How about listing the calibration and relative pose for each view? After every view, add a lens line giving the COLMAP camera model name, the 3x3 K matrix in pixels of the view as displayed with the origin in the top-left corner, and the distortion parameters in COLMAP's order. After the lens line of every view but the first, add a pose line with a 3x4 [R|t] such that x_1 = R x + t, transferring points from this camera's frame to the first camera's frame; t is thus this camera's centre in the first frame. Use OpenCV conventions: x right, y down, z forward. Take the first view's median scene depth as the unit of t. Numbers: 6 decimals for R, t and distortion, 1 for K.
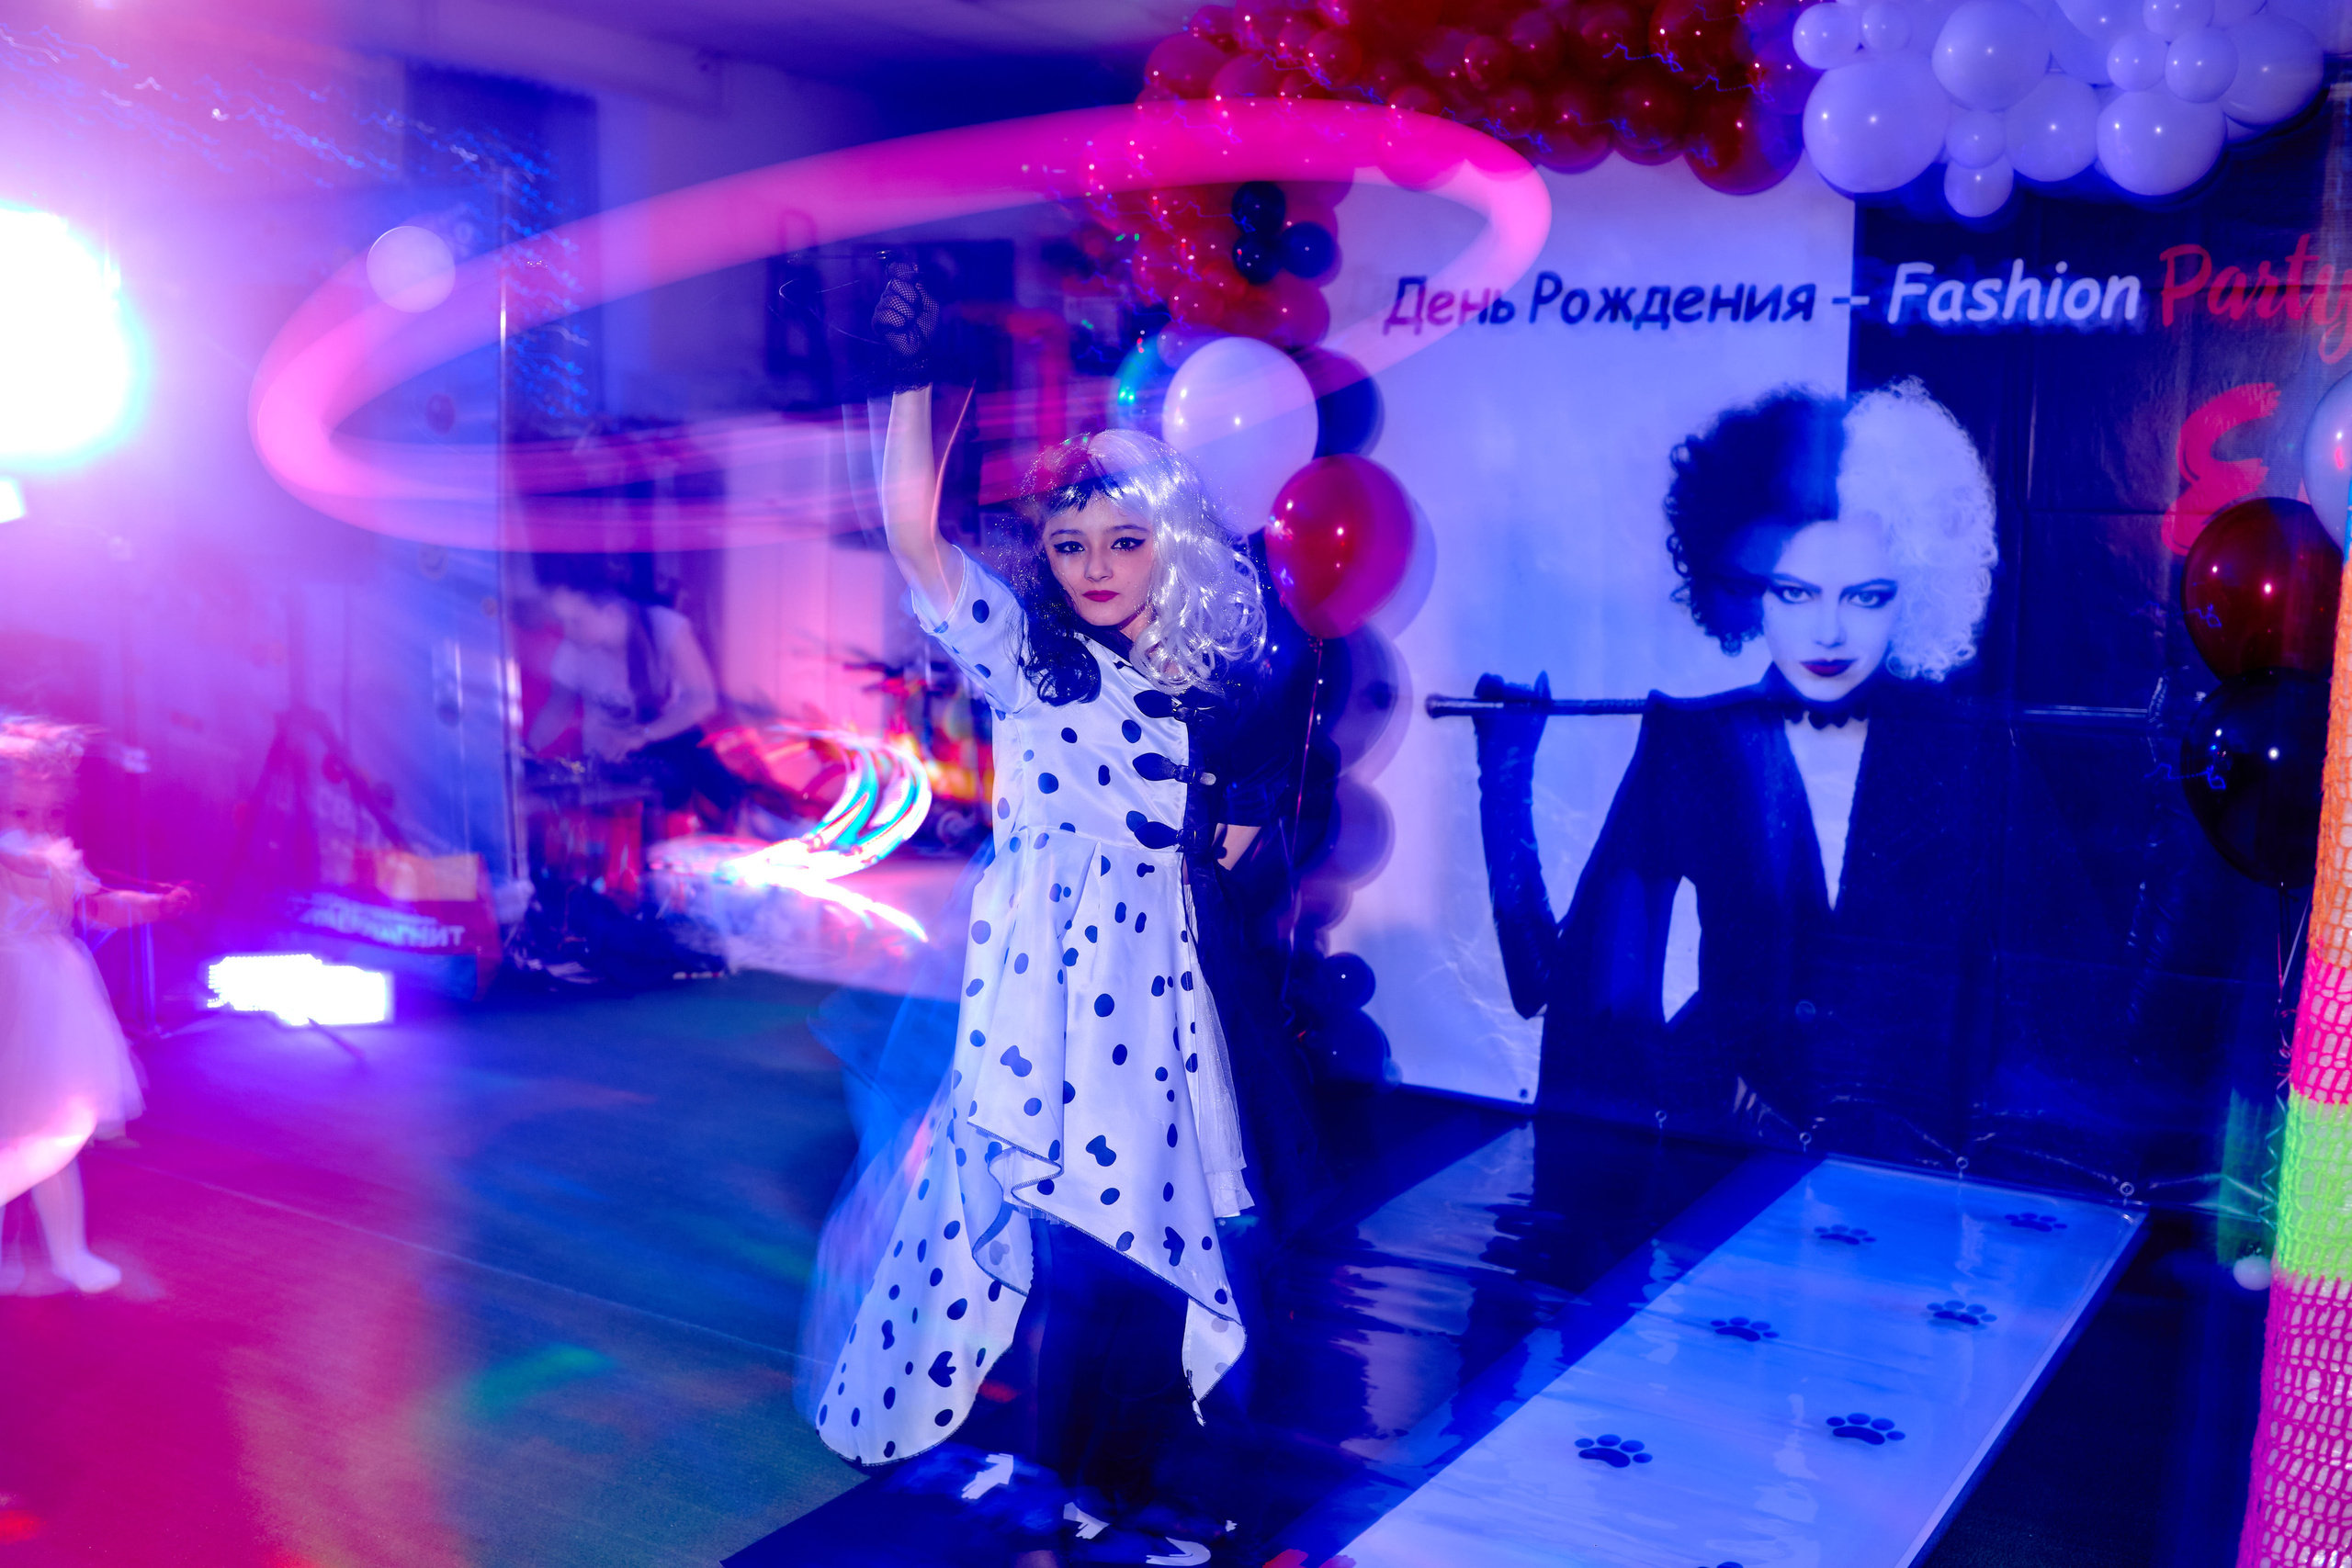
lens RADIAL K [[2269.8, 0, 1210.0], [0, 2269.8, 774.0], [0, 0, 1]] dist [-0.038936, 0.000000]
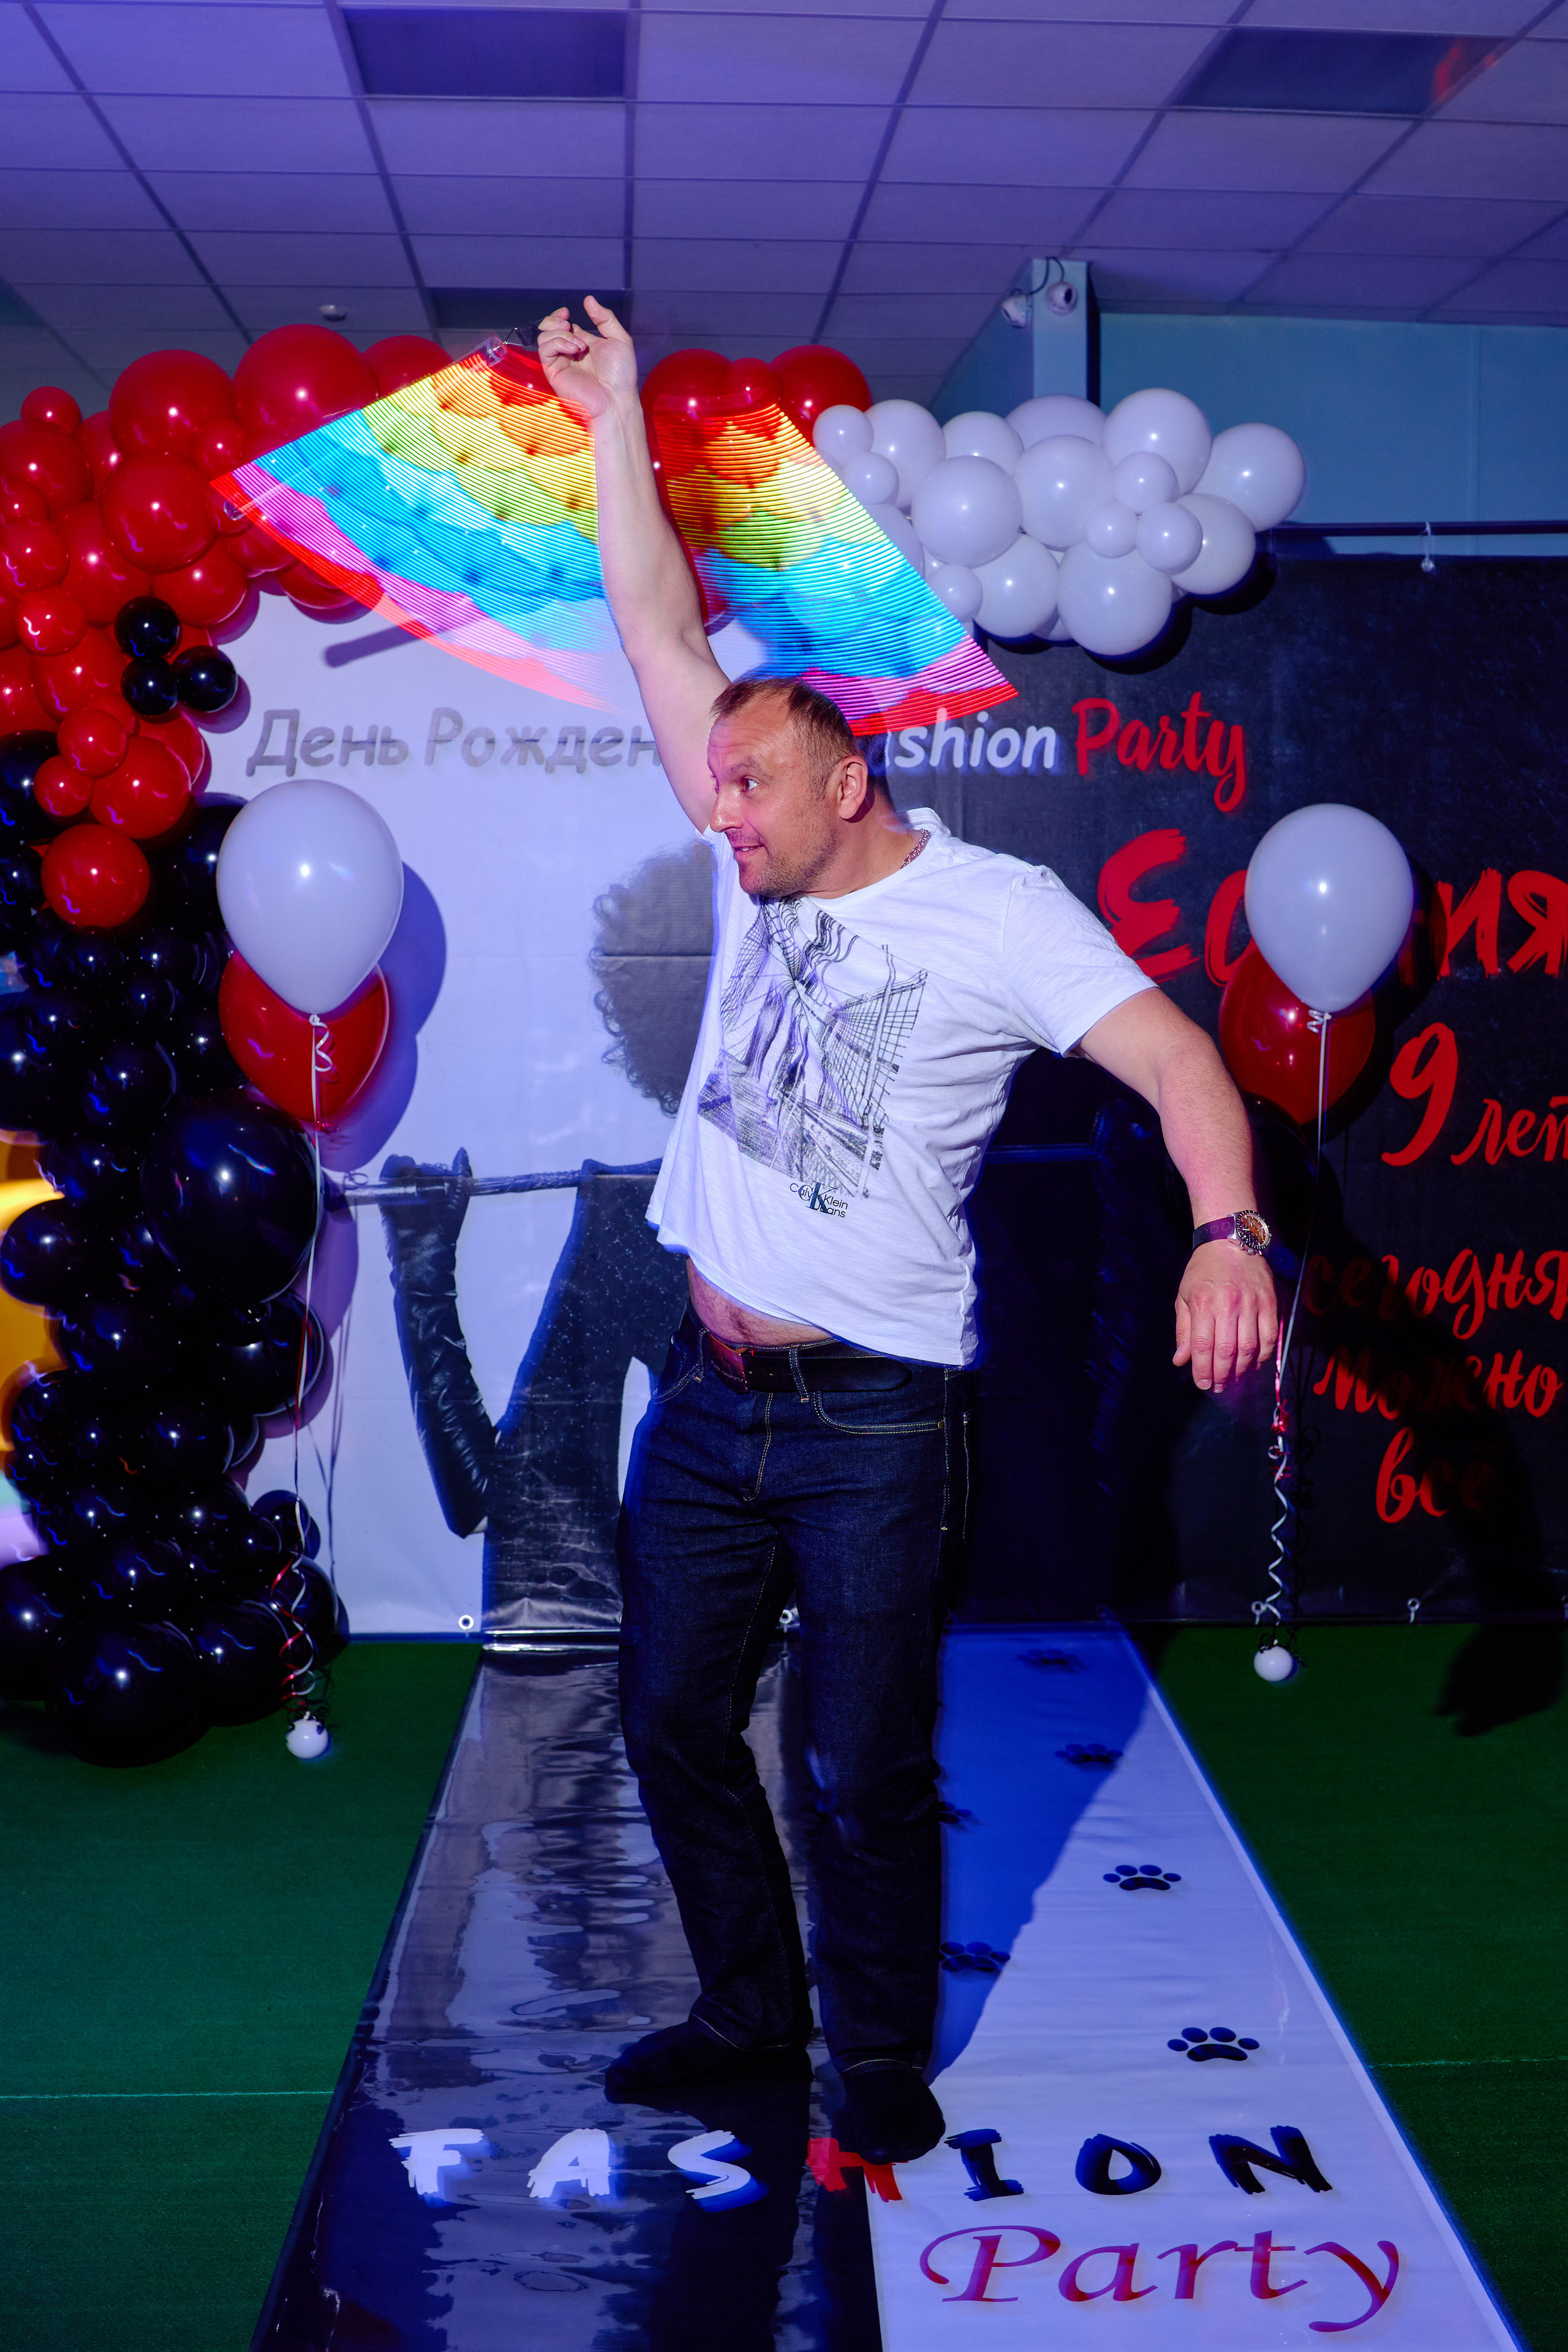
lens RADIAL K [[2579.5, 0, 752.6], [0, 2579.5, 1090.6], [0, 0, 1]] dist [-0.040925, 0.000000]
pose [[0.841966, -0.058562, 0.536343, -0.320237], [0.090266, 0.995370, -0.033021, -0.024890], [-0.531926, 0.076216, 0.843354, 0.076773]]
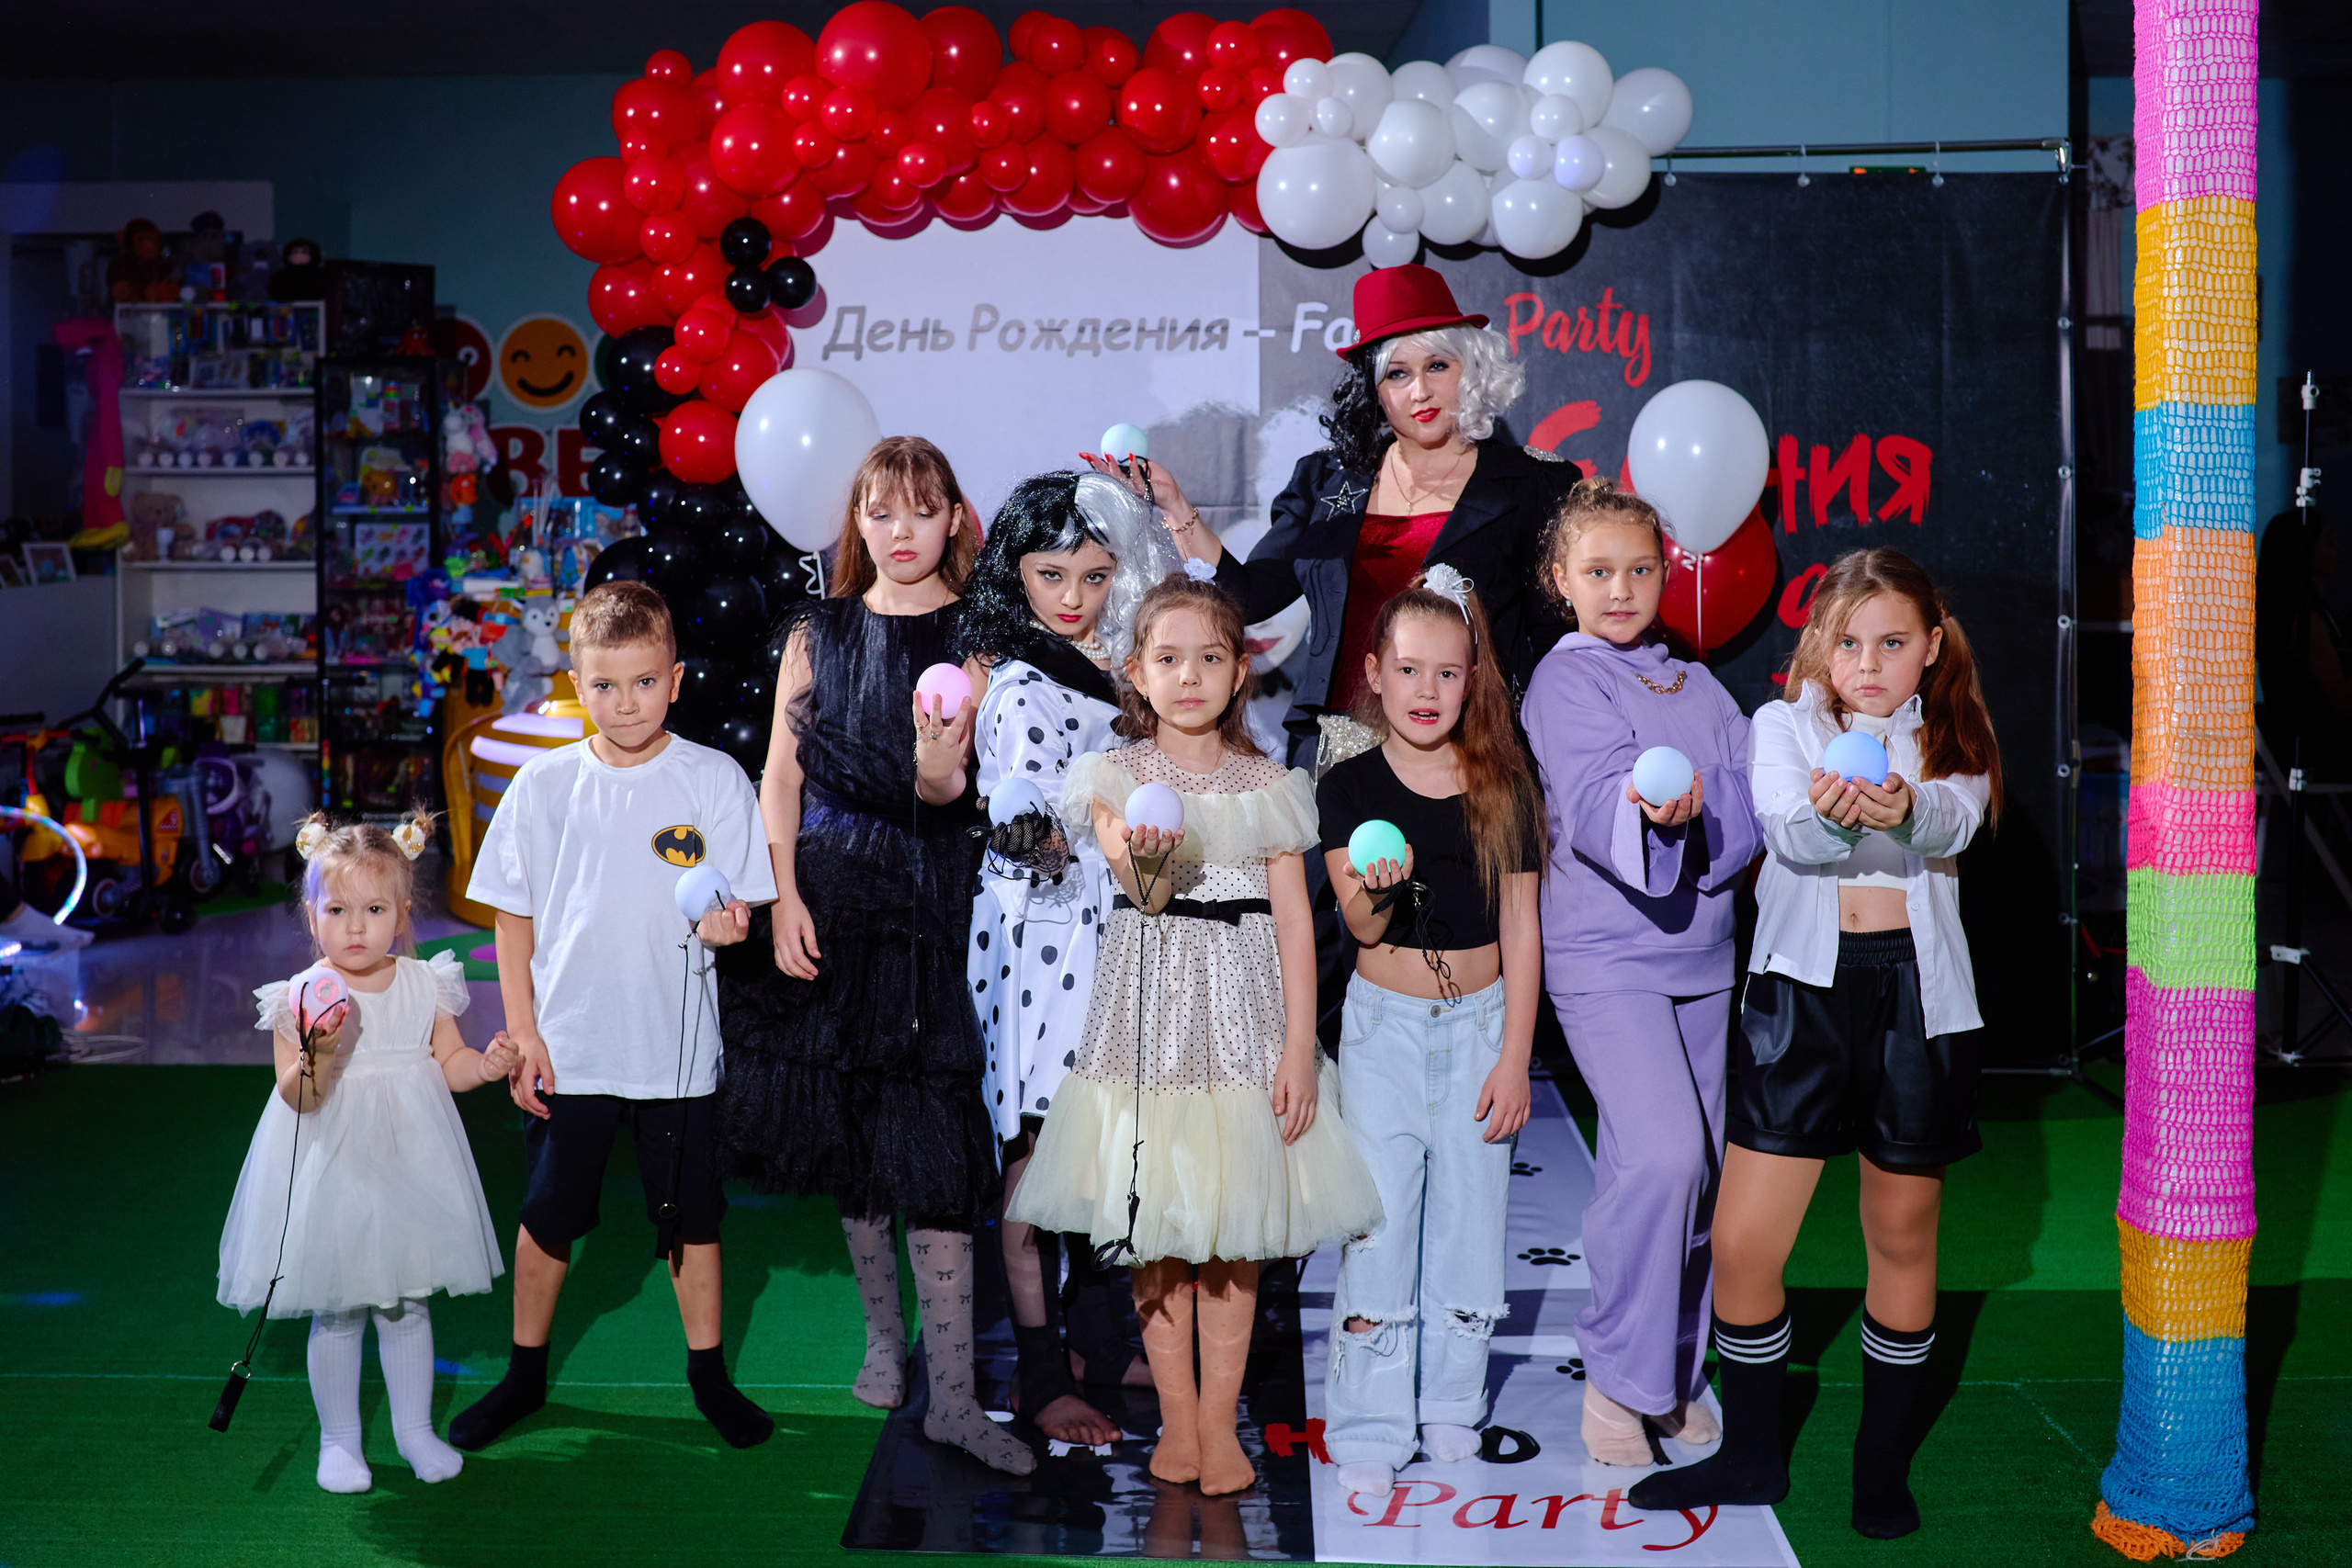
lens RADIAL K [[2481.2, 0, 1121.0], [0, 2481.2, 498.2], [0, 0, 1]] dist [-0.033741, 0.000000]
pose [[0.871805, -0.026981, 0.489109, -0.400173], [0.085036, 0.991658, -0.096868, -0.005285], [-0.482415, 0.126042, 0.866827, -0.072411]]
